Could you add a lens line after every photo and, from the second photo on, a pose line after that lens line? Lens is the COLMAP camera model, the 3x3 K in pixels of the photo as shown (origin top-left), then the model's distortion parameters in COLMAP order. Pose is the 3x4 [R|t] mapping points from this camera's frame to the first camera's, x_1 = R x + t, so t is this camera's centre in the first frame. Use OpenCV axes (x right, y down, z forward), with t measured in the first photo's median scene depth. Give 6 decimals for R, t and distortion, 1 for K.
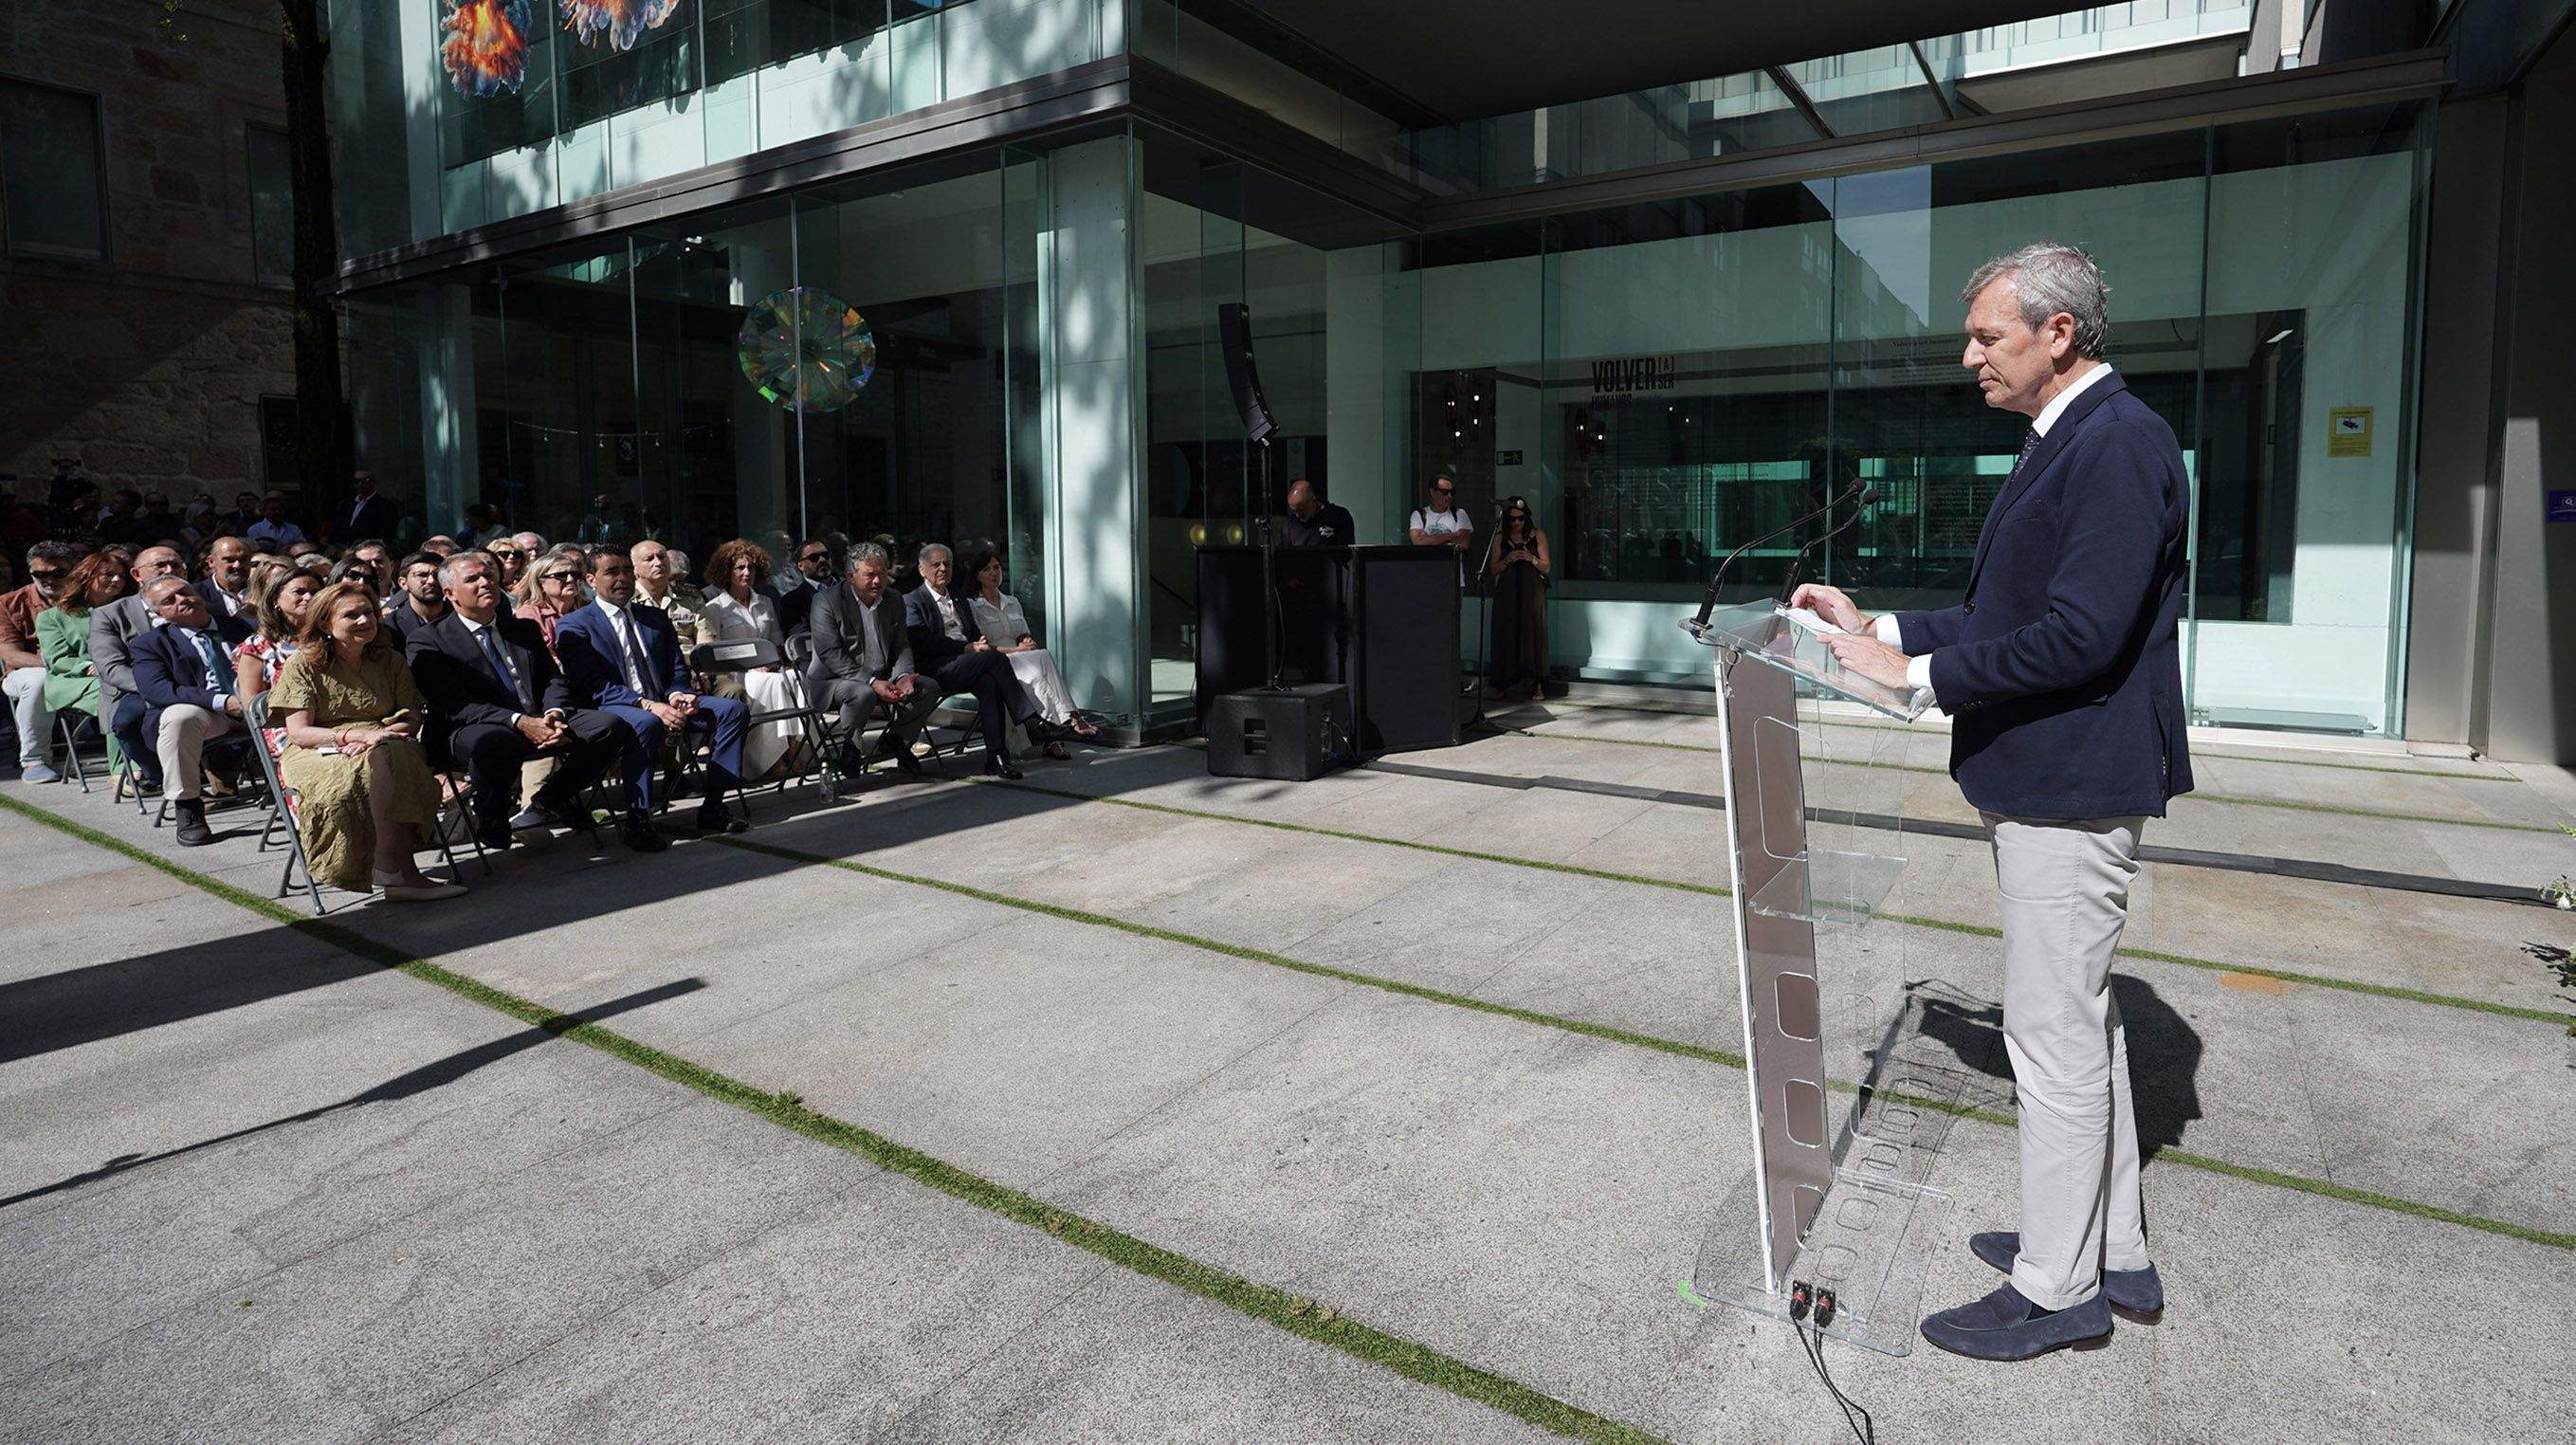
lens RADIAL K [[1223.7, 0, 1453.9], [0, 1223.7, 625.6], [0, 0, 1]] dist [-0.014795, 0.007733]
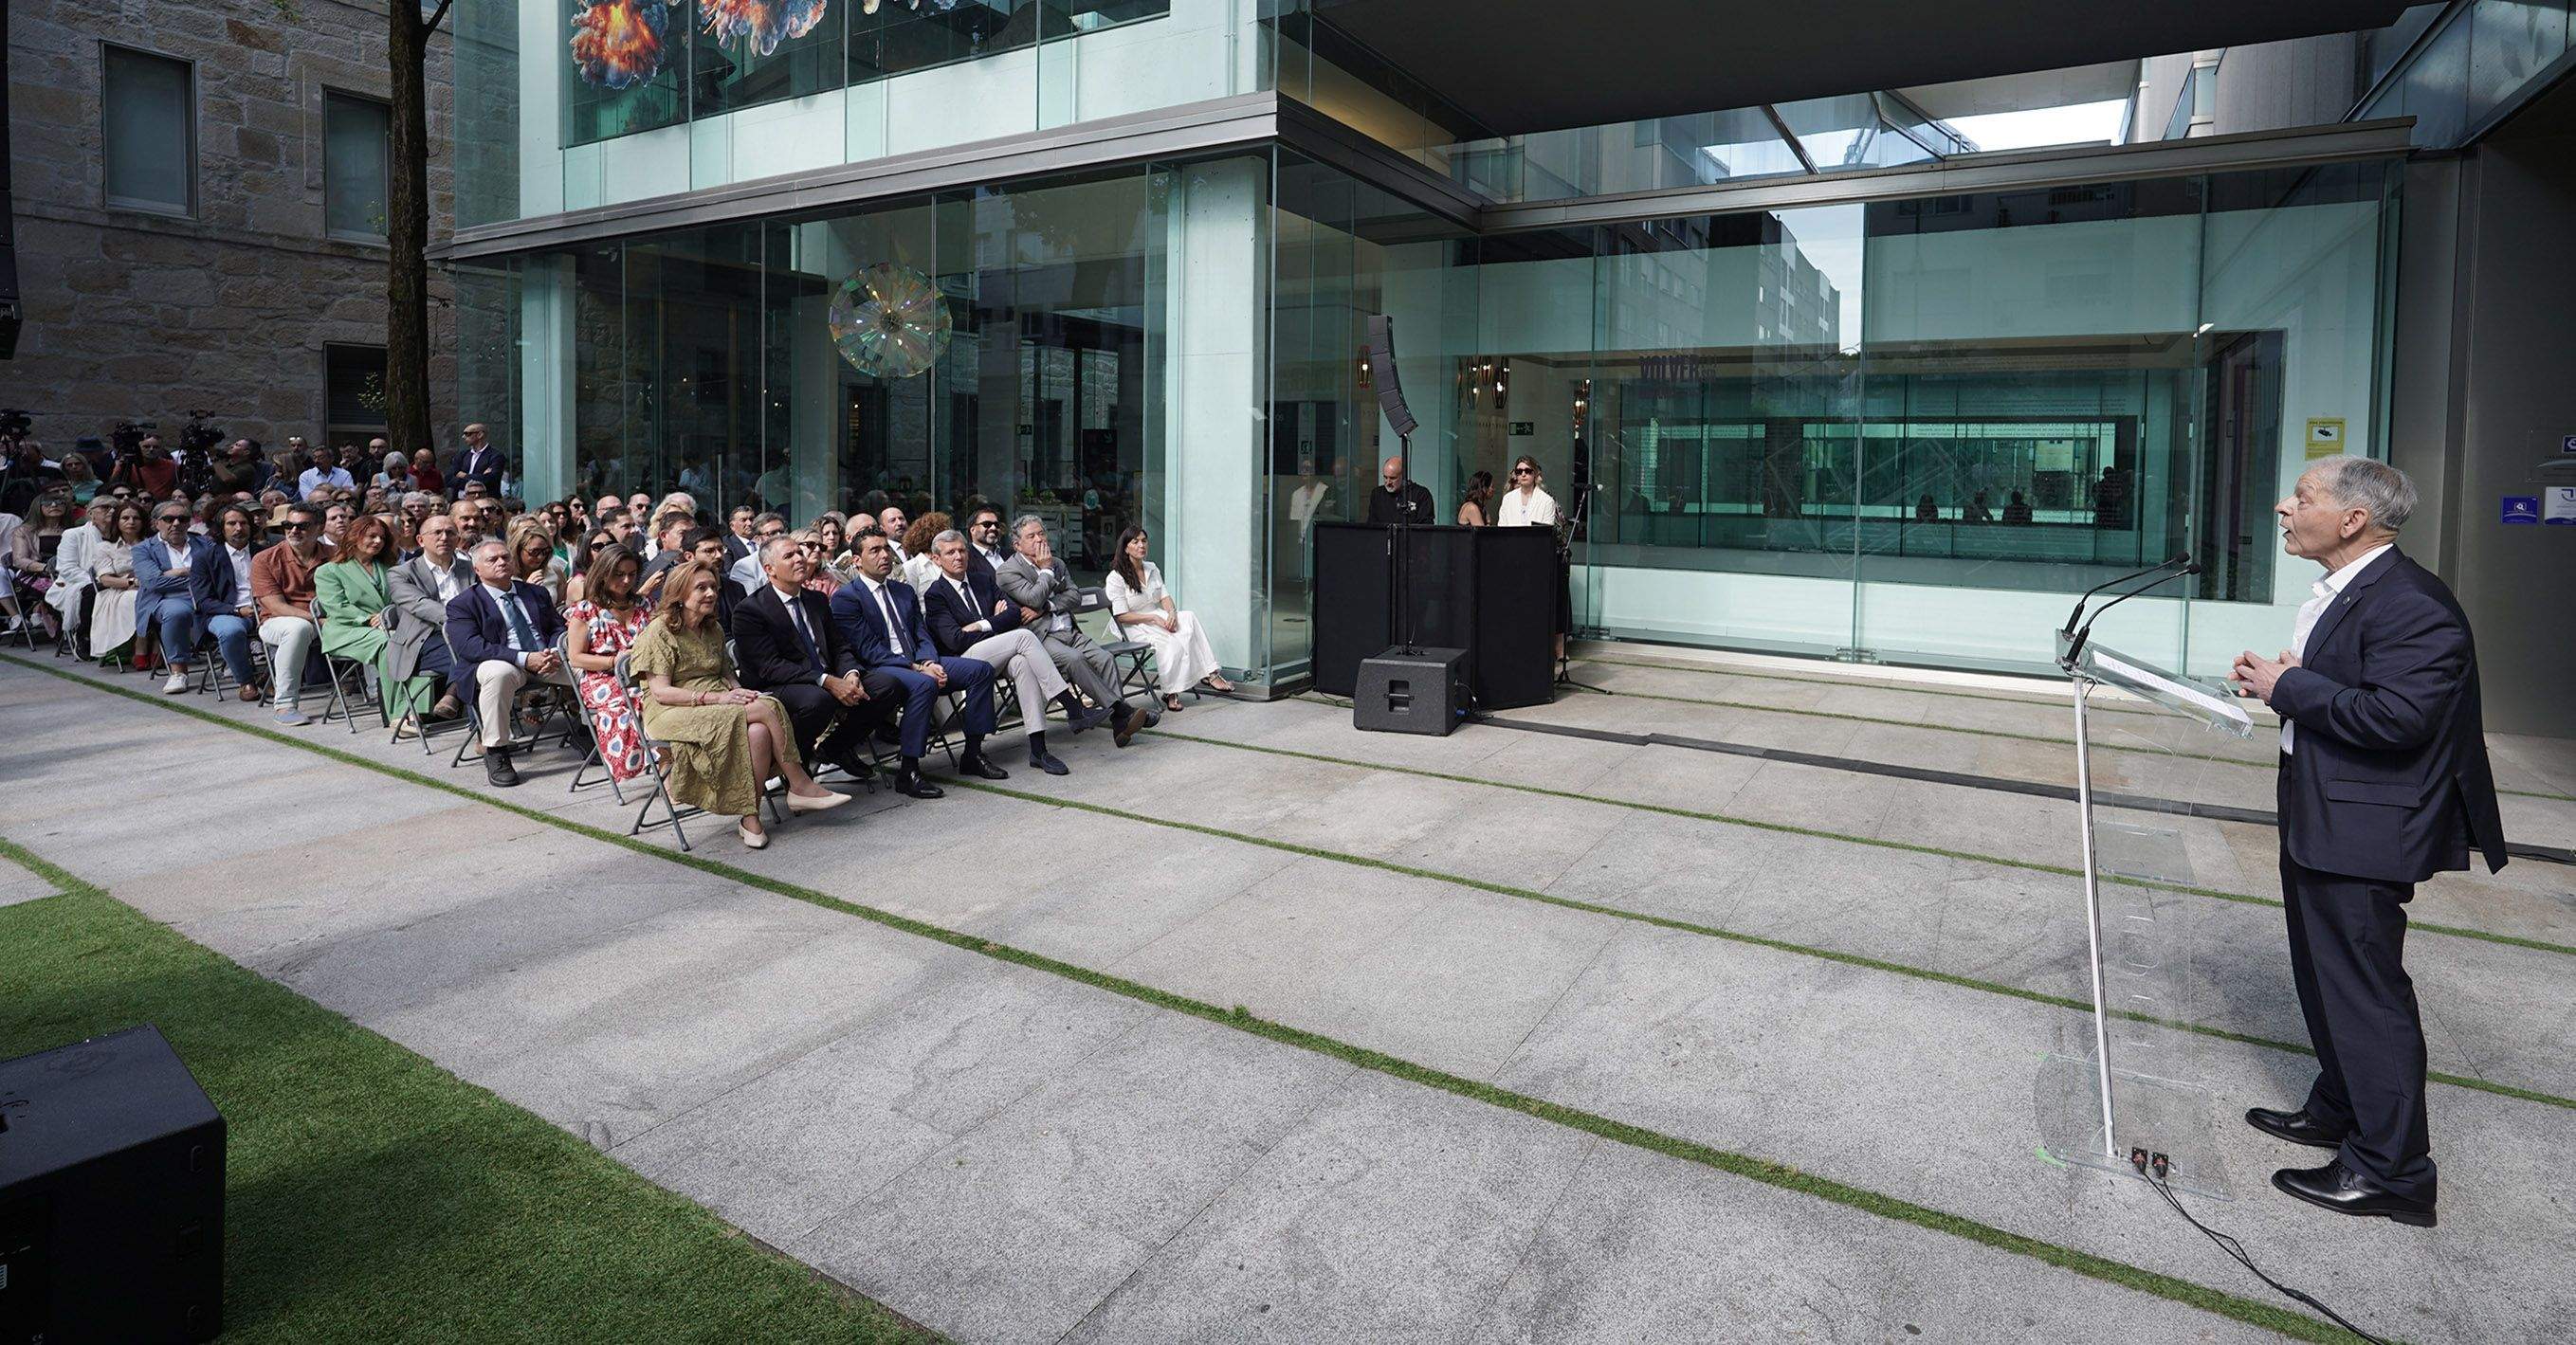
lens RADIAL K [[1200.1, 0, 1359.4], [0, 1200.1, 519.8], [0, 0, 1]] dist [-0.012630, 0.006650]
pose [[0.999613, 0.016039, 0.022744, -0.395948], [-0.015340, 0.999415, -0.030558, -0.067046], [-0.023220, 0.030198, 0.999274, -0.208034]]
